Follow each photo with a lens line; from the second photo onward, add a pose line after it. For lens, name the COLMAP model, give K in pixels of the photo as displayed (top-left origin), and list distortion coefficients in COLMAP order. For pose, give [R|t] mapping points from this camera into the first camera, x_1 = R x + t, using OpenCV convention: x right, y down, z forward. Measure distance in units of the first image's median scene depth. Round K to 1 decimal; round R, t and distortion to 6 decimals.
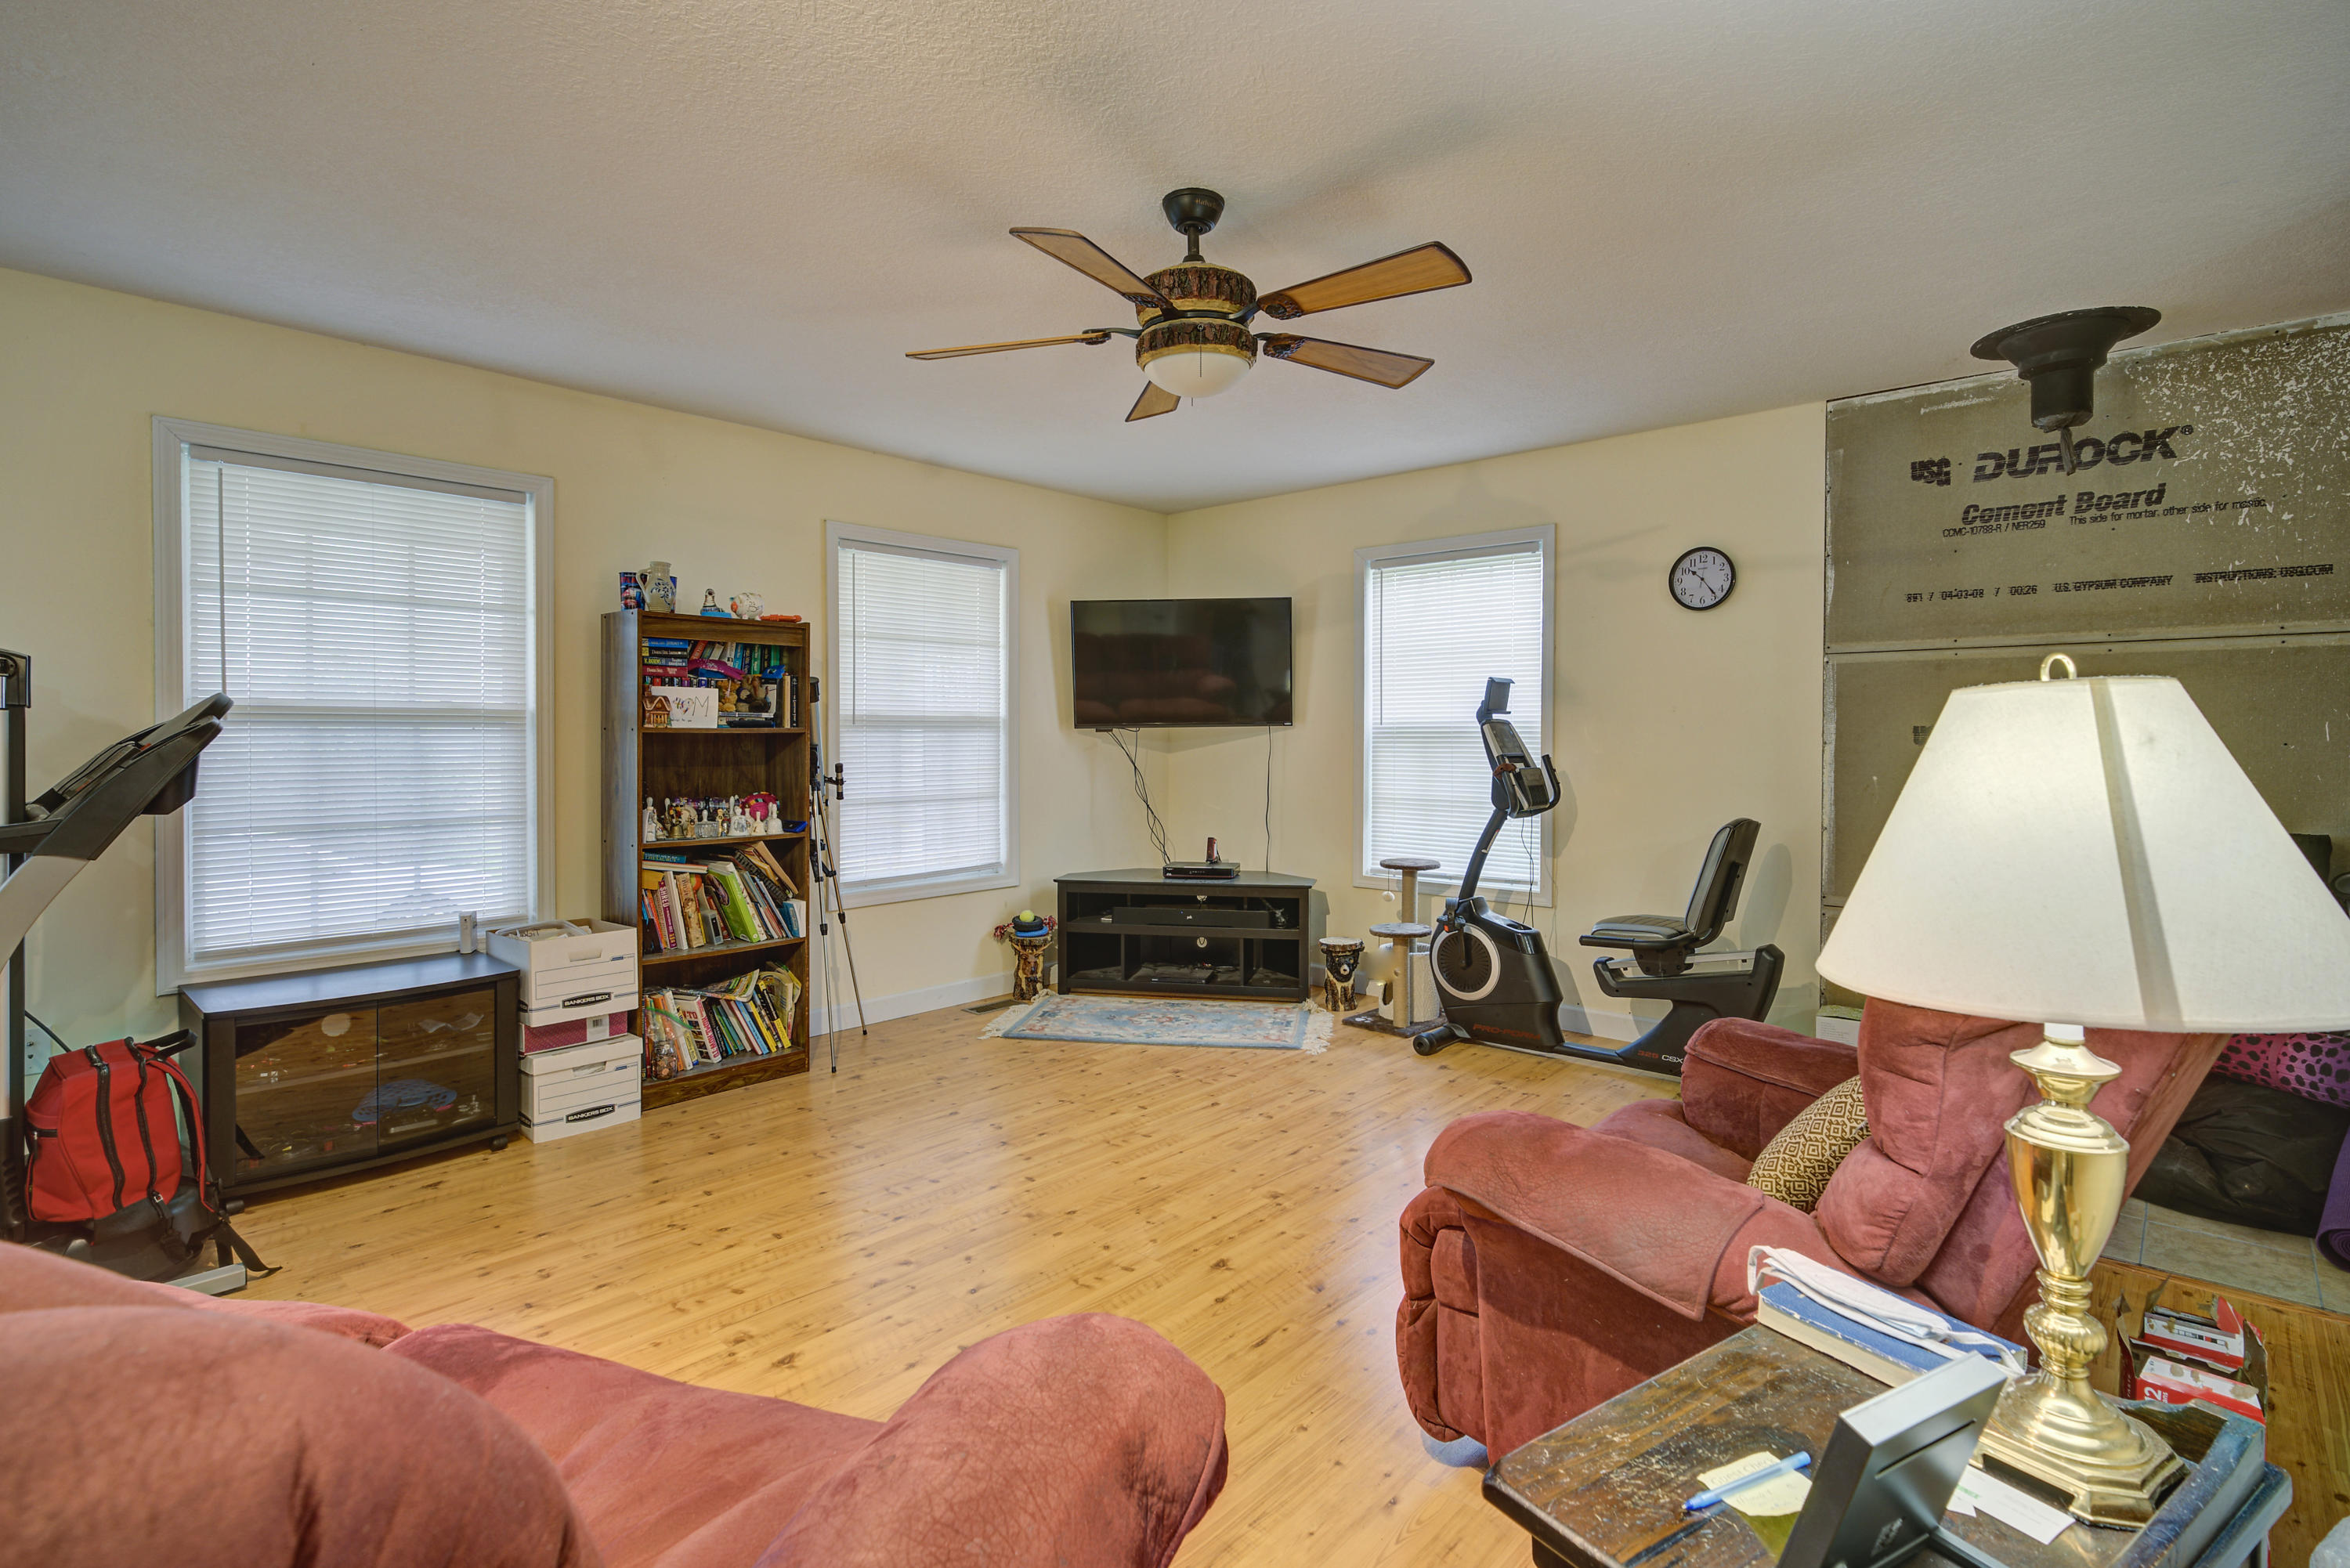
lens RADIAL K [[1125.4, 0, 1180.2], [0, 1125.4, 701.5], [0, 0, 1]] dist [-0.008258, 0.000727]
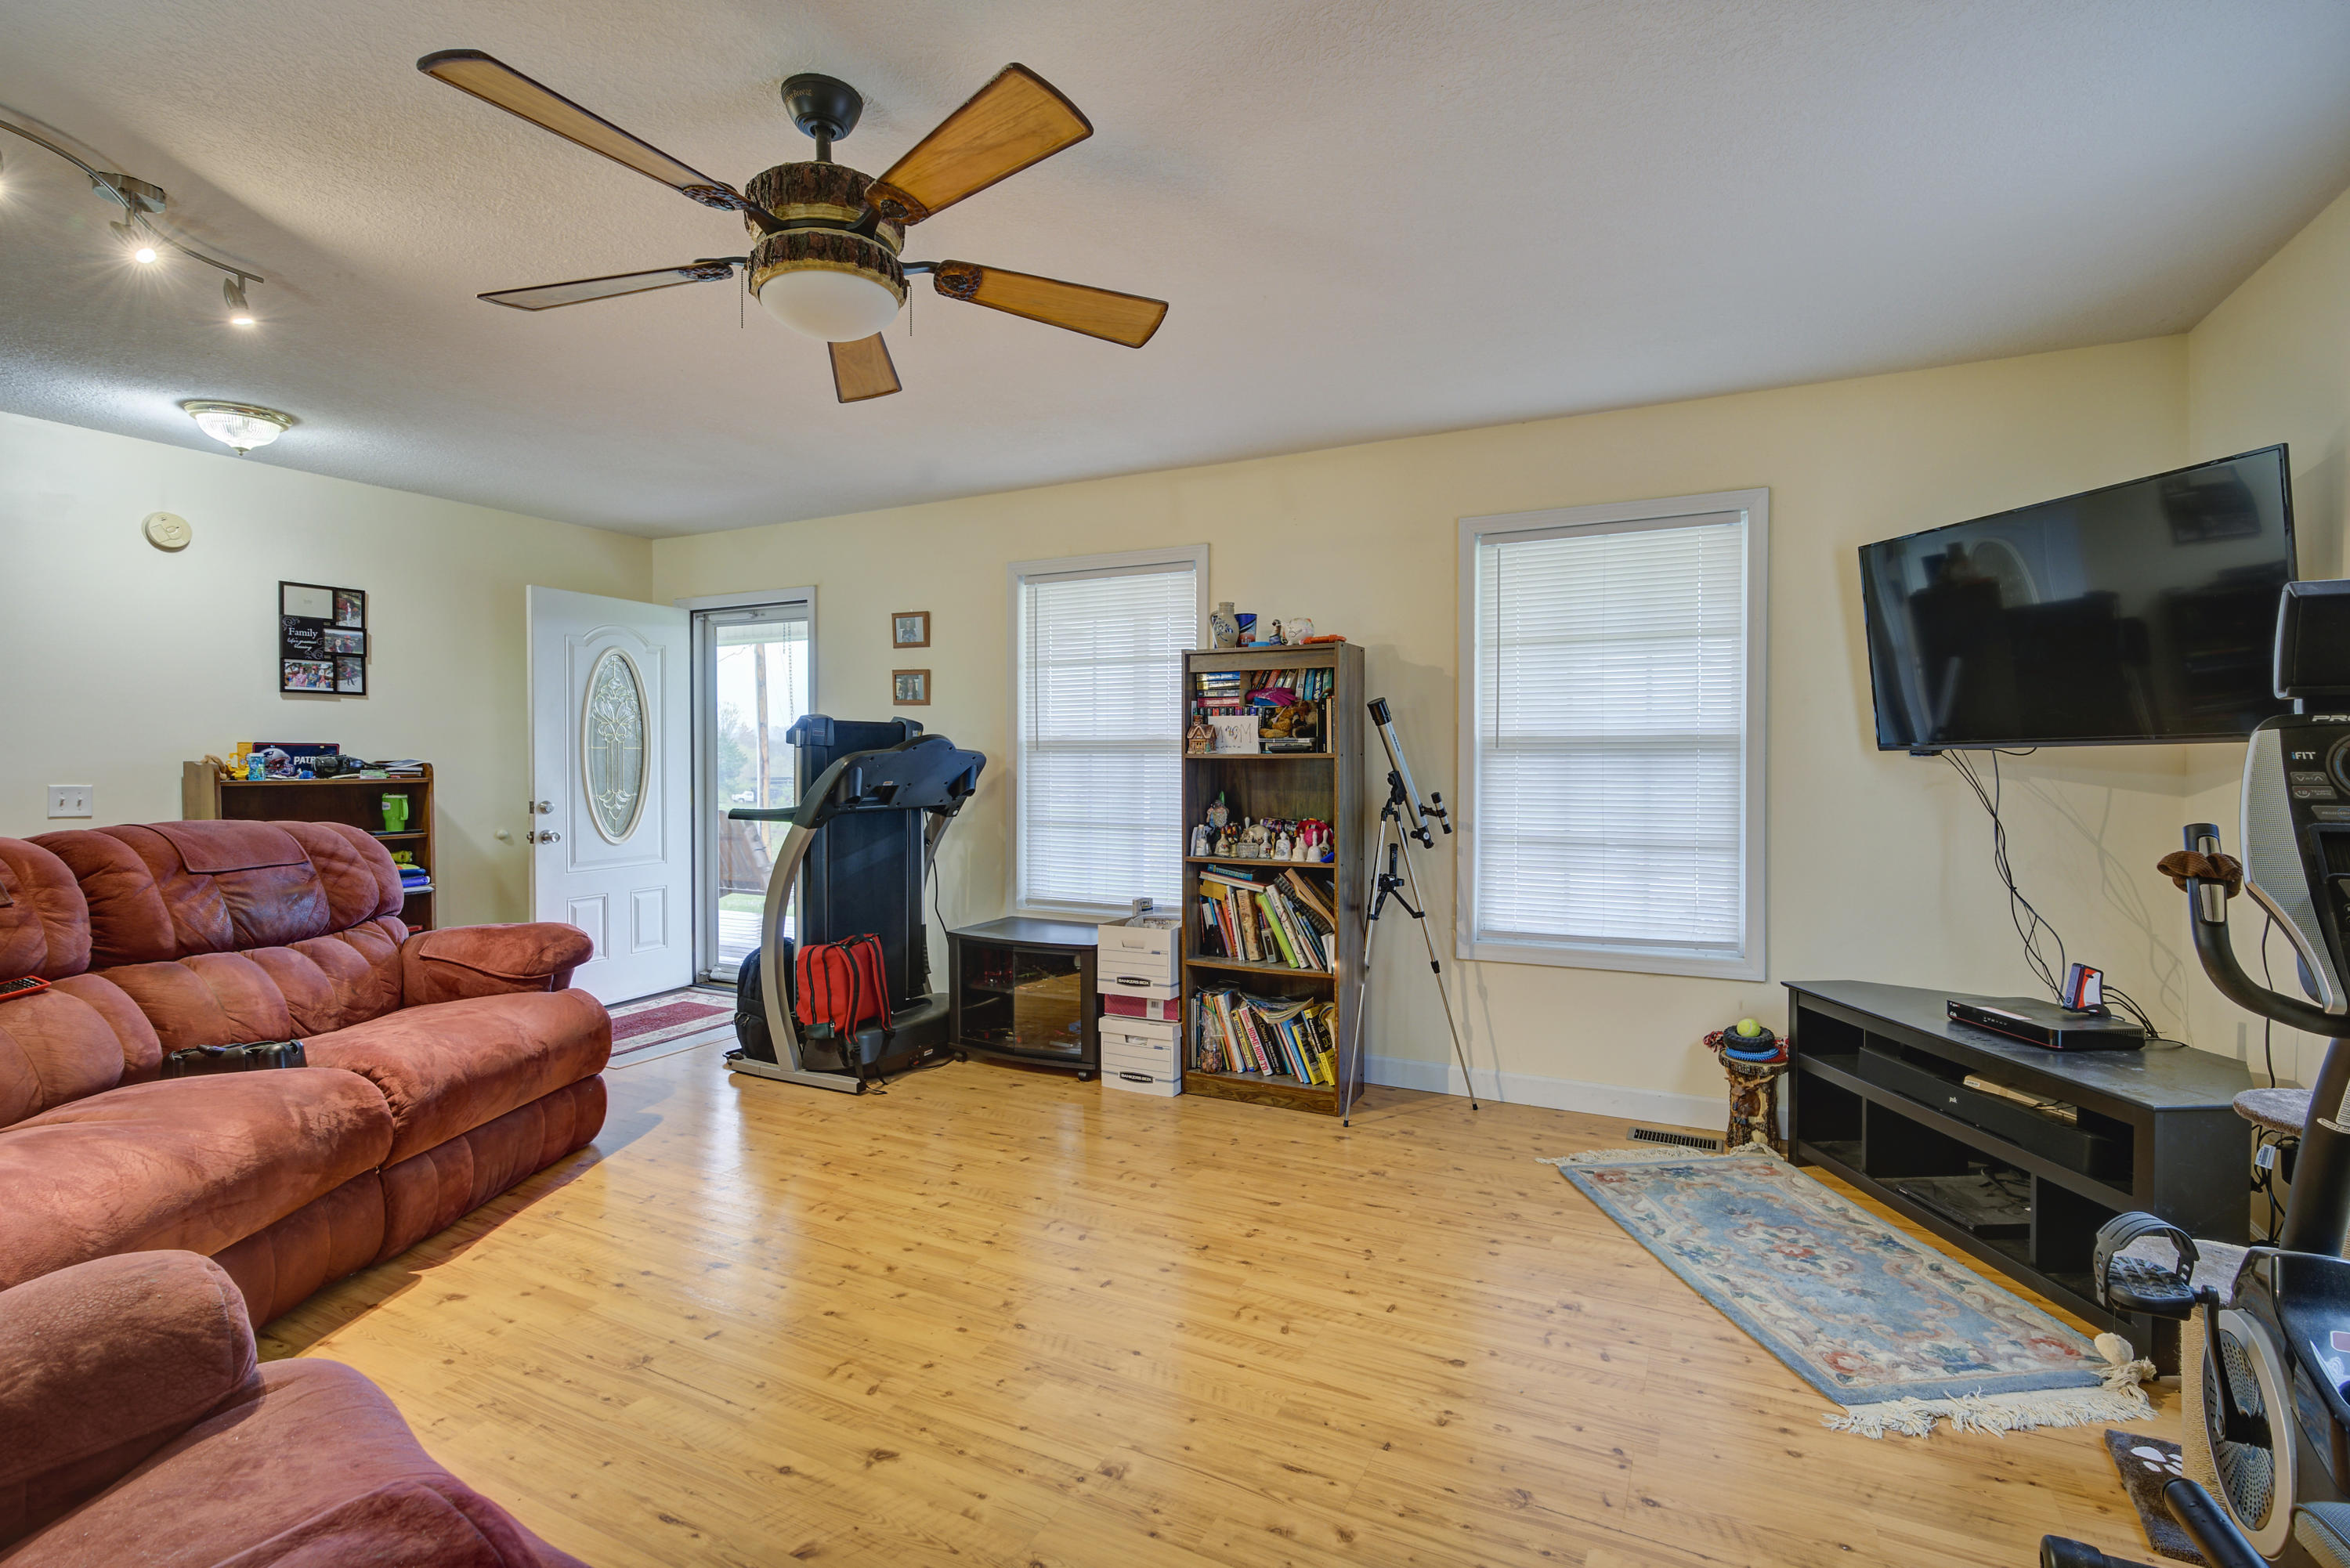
lens RADIAL K [[1083.8, 0, 1197.4], [0, 1083.8, 762.8], [0, 0, 1]] dist [0.007470, -0.000455]
pose [[0.269619, 0.006809, -0.962943, 0.543546], [0.031425, 0.999380, 0.015866, 0.014185], [0.962454, -0.034538, 0.269238, 0.687032]]
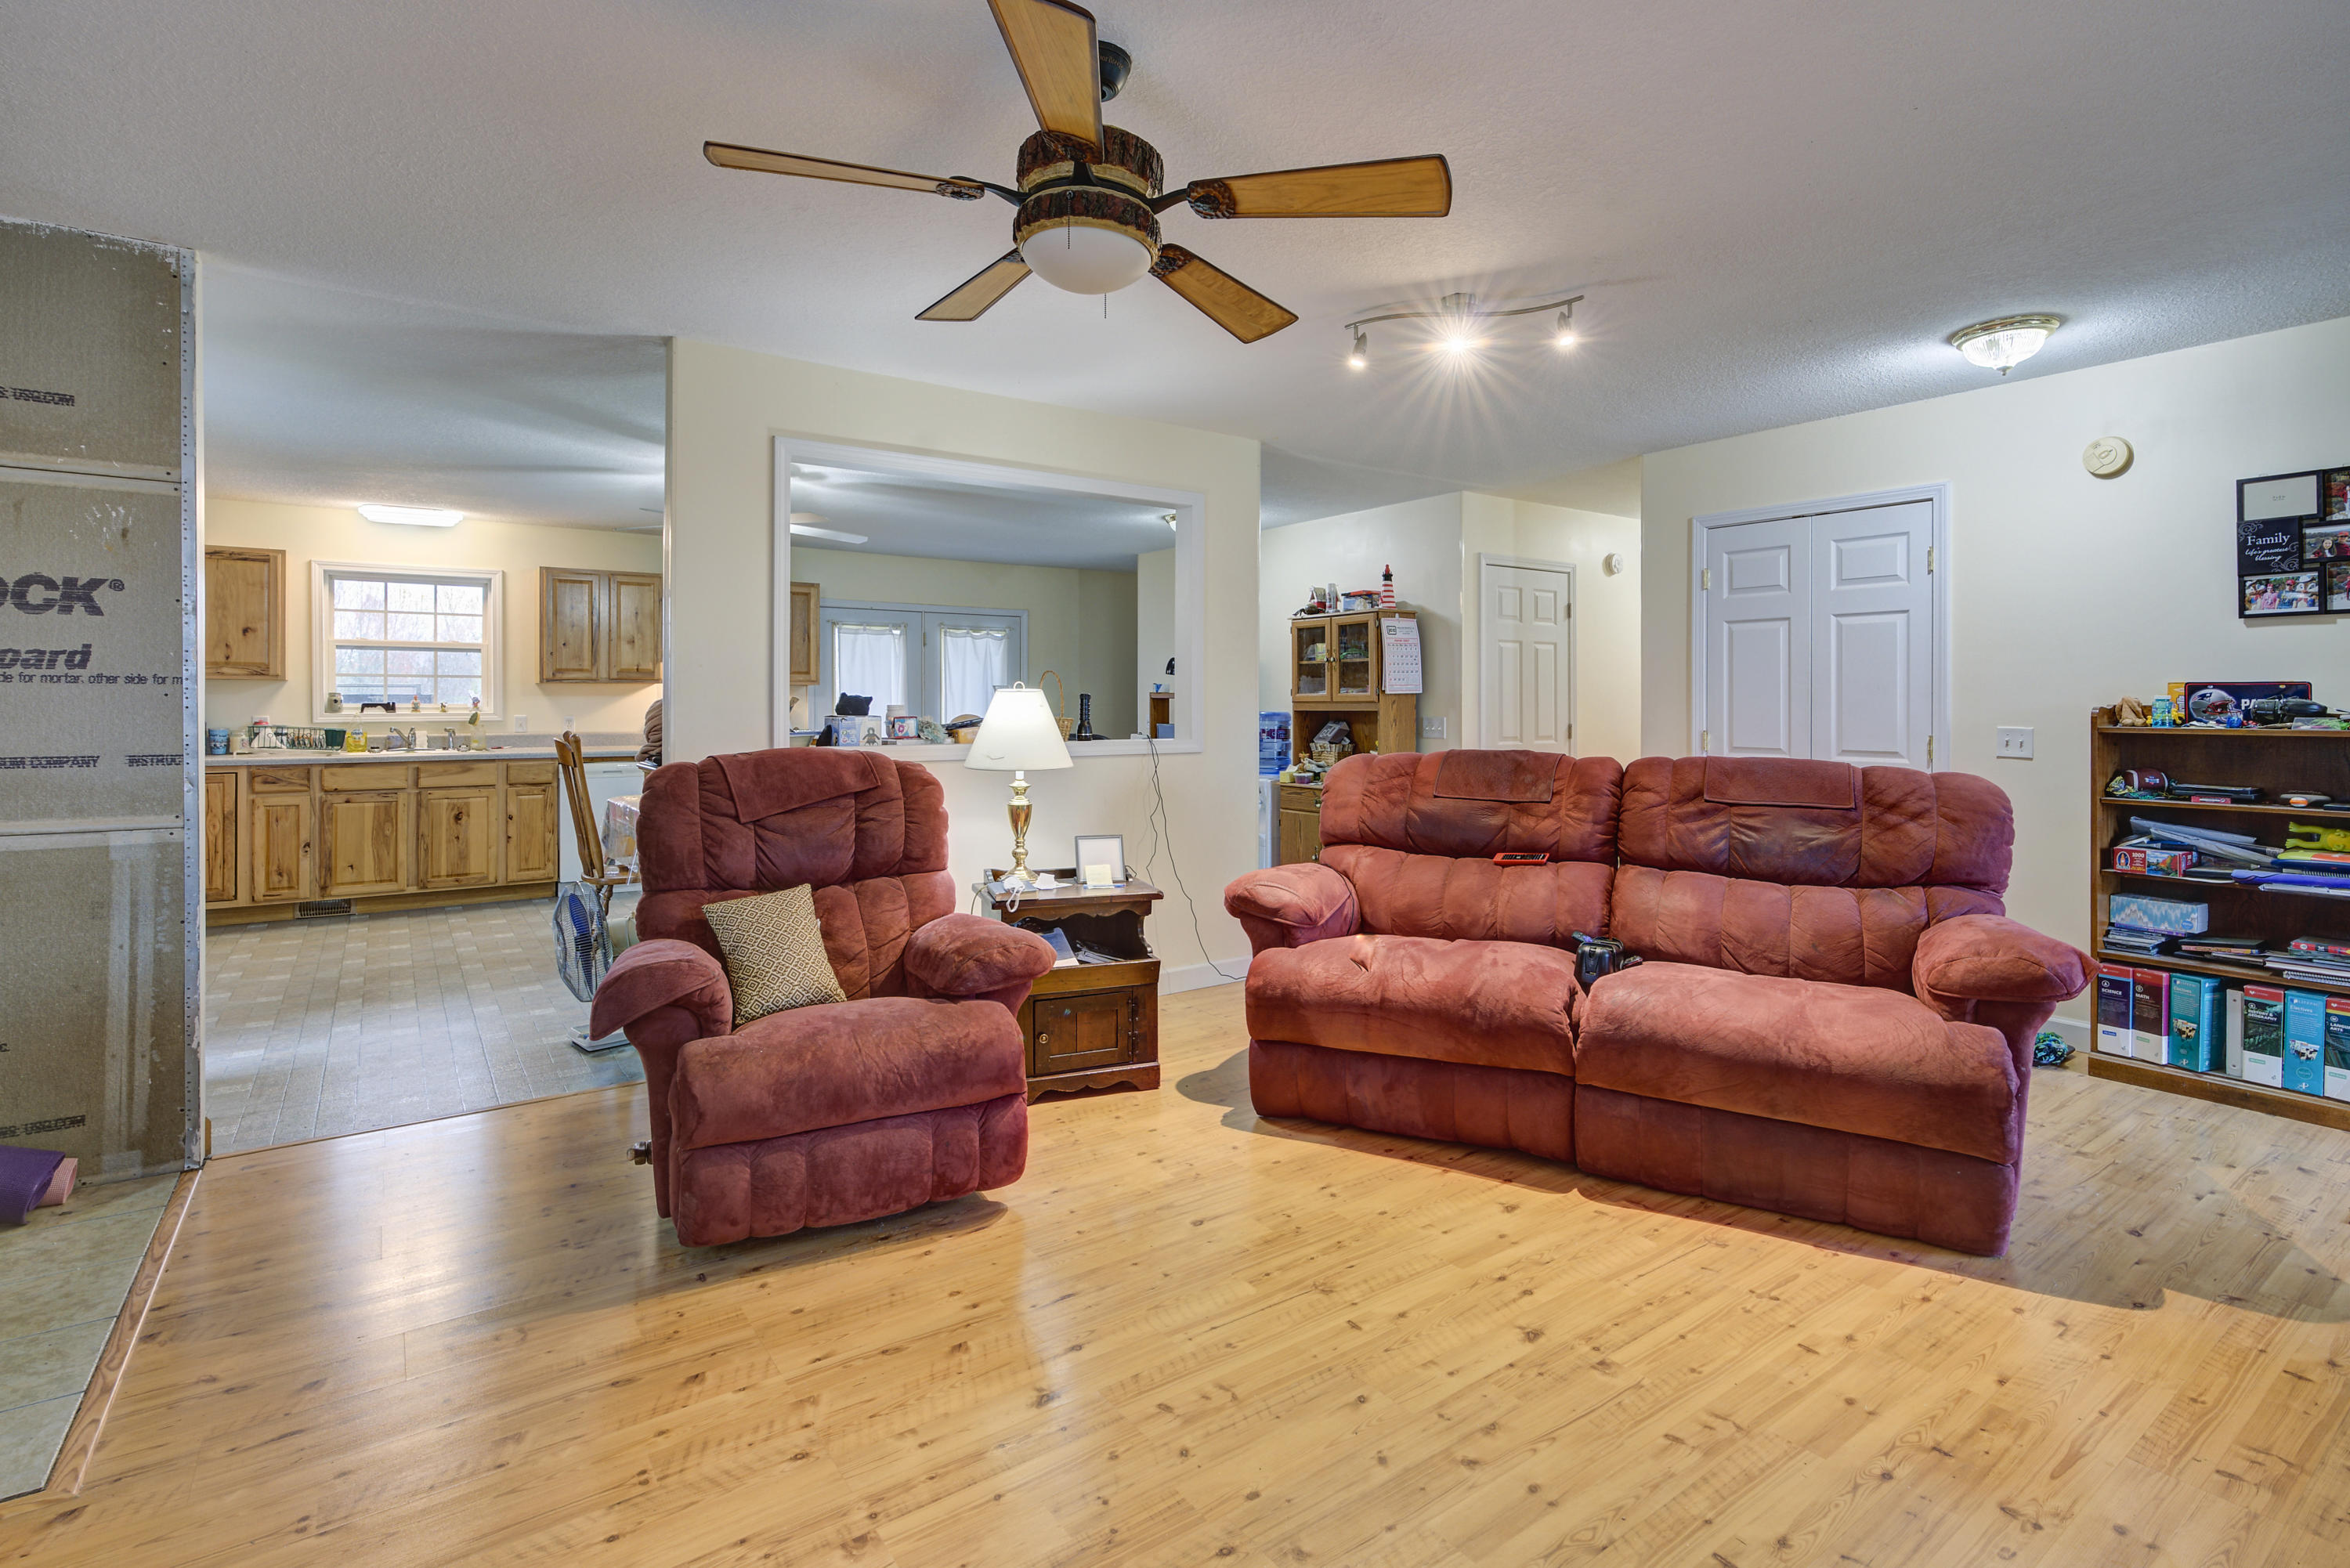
lens RADIAL K [[1125.4, 0, 1180.2], [0, 1125.4, 701.5], [0, 0, 1]] dist [-0.008258, 0.000727]
pose [[-0.978477, -0.002219, 0.206345, -0.141821], [-0.008215, 0.999568, -0.028209, 0.031248], [-0.206194, -0.029297, -0.978073, 1.170304]]
